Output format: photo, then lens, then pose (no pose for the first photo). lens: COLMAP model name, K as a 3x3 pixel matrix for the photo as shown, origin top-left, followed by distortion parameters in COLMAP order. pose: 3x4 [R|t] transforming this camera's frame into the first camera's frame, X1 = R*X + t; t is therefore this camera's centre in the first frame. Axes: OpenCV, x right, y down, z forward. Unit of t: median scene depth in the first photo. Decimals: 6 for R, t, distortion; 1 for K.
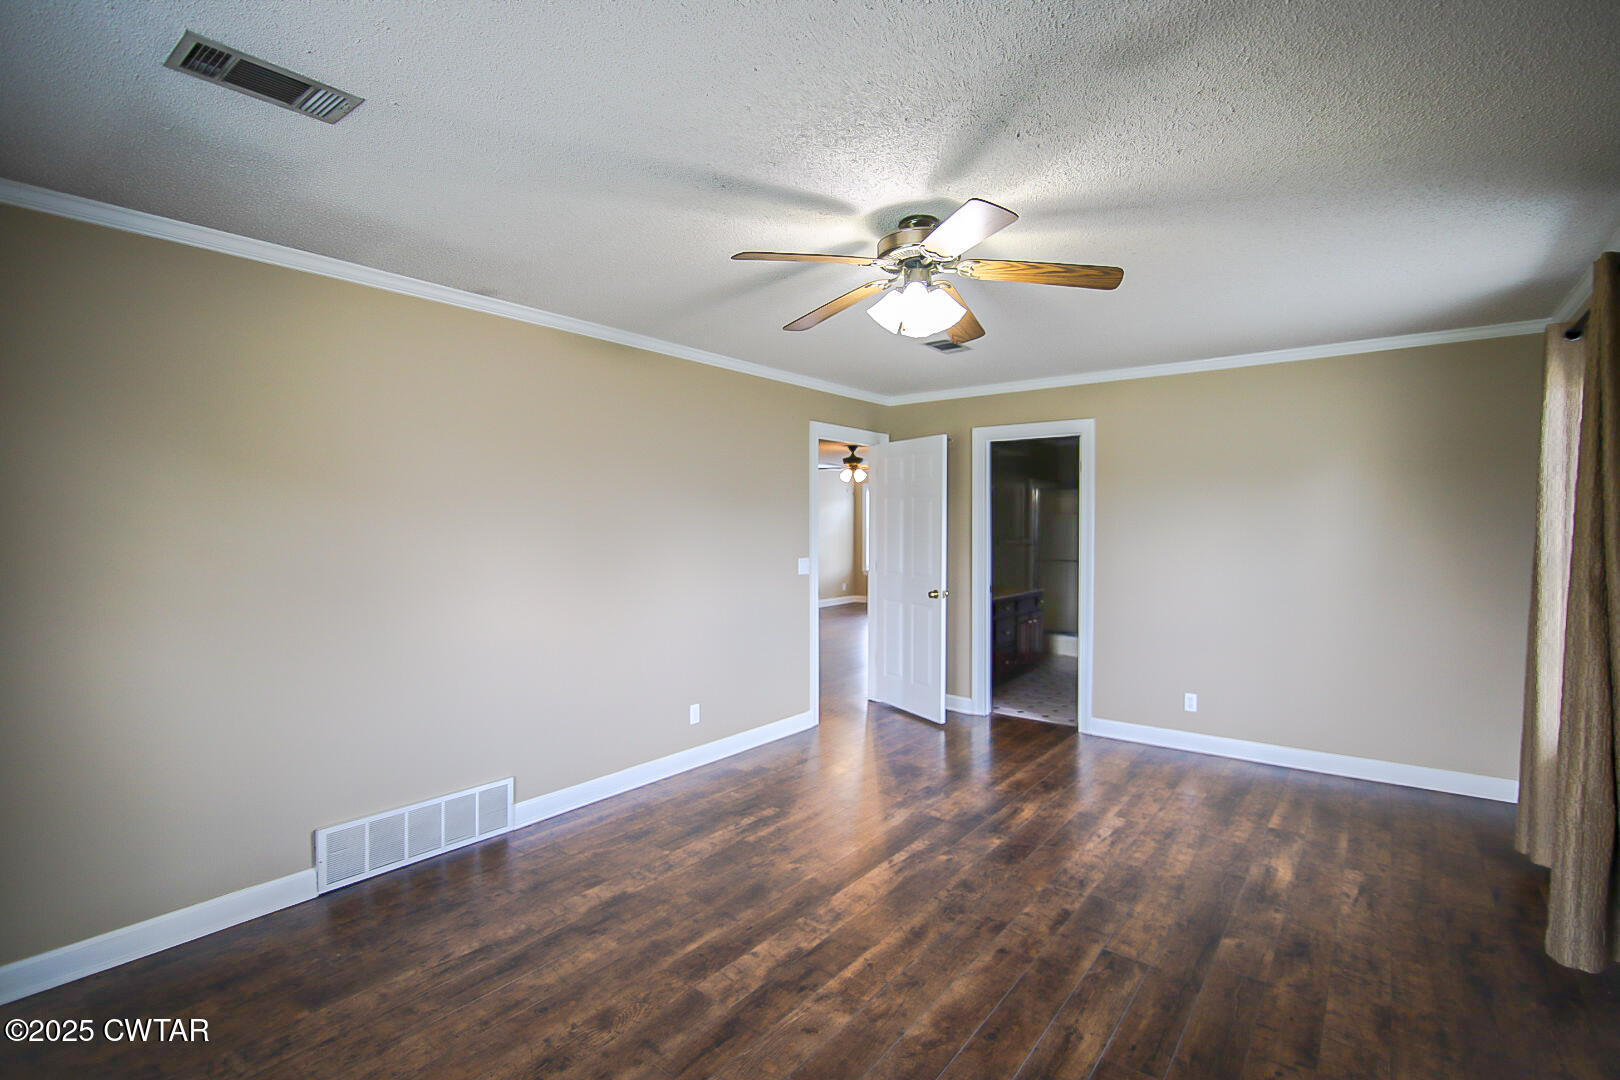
lens RADIAL K [[732.5, 0, 812.6], [0, 732.5, 536.2], [0, 0, 1]] dist [-0.001982, -0.000219]
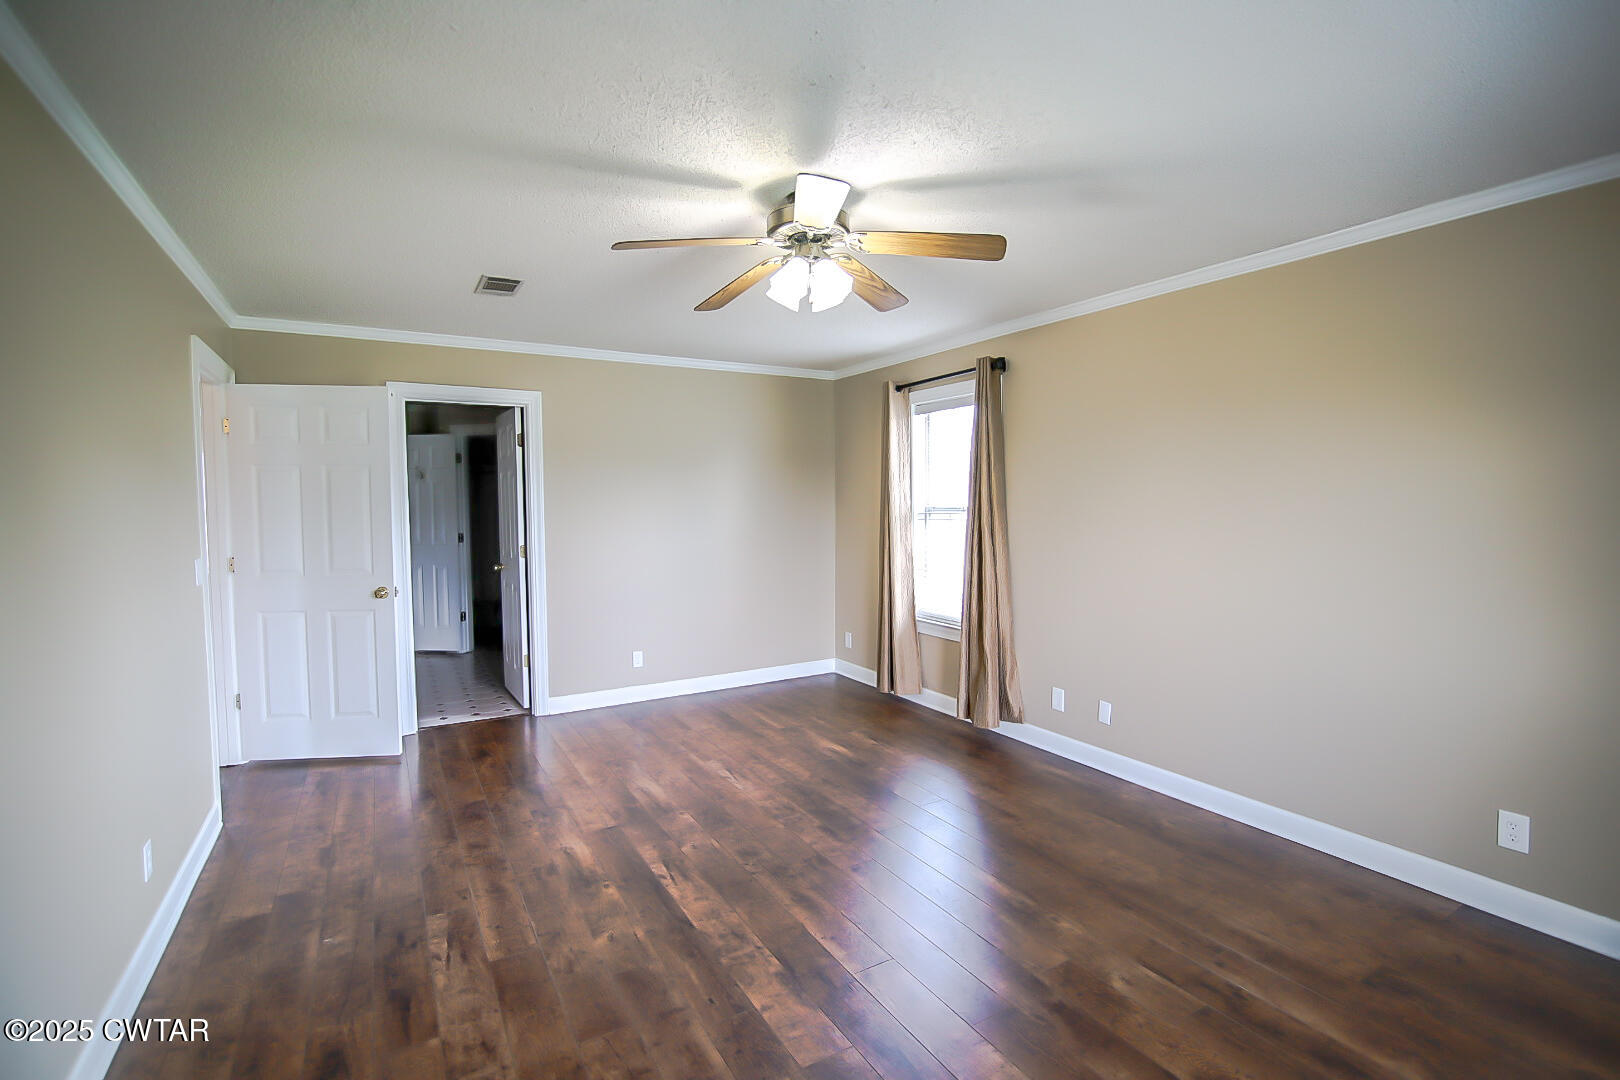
lens RADIAL K [[732.5, 0, 812.6], [0, 732.5, 536.2], [0, 0, 1]] dist [-0.001982, -0.000219]
pose [[0.365204, -0.041965, 0.929981, -0.577574], [0.013030, 0.999116, 0.039968, -0.007354], [-0.930836, -0.002479, 0.365428, 0.446246]]
